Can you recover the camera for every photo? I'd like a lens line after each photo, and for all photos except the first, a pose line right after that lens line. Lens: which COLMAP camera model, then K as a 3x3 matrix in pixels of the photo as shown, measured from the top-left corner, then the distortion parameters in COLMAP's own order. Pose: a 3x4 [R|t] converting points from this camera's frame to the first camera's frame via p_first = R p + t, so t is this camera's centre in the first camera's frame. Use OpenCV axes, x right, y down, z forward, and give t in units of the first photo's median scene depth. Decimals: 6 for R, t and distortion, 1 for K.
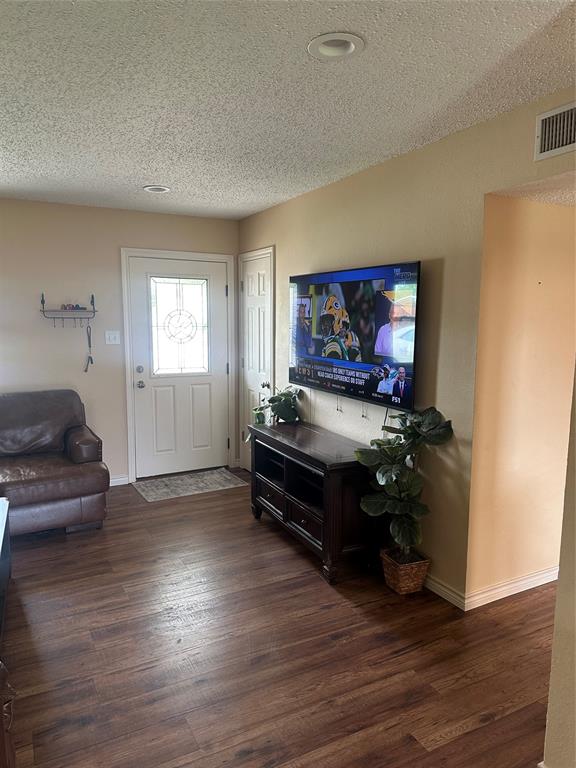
lens RADIAL K [[540.4, 0, 288.0], [0, 540.4, 384.0], [0, 0, 1]] dist [0.048871, -0.062227]
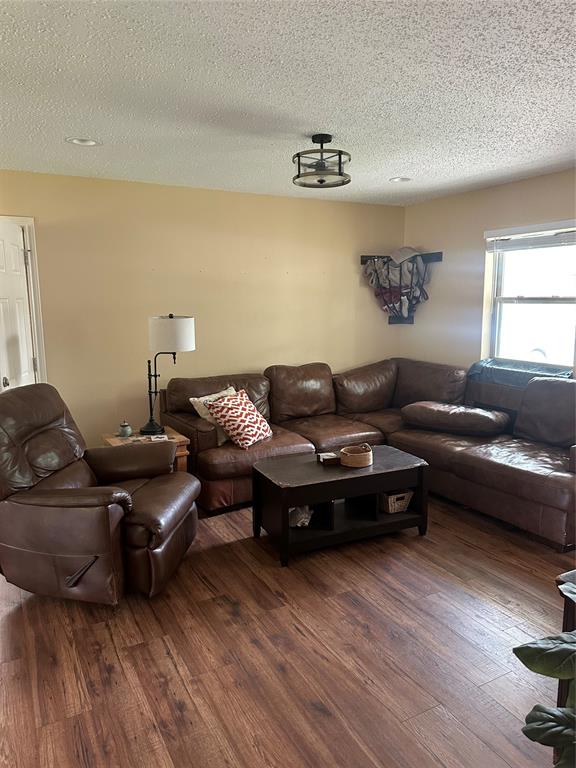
lens RADIAL K [[540.4, 0, 288.0], [0, 540.4, 384.0], [0, 0, 1]] dist [0.048871, -0.062227]
pose [[0.002584, 0.141355, -0.989956, 0.827650], [-0.109267, 0.984071, 0.140230, -0.110393], [0.994009, 0.107807, 0.017988, 1.041230]]
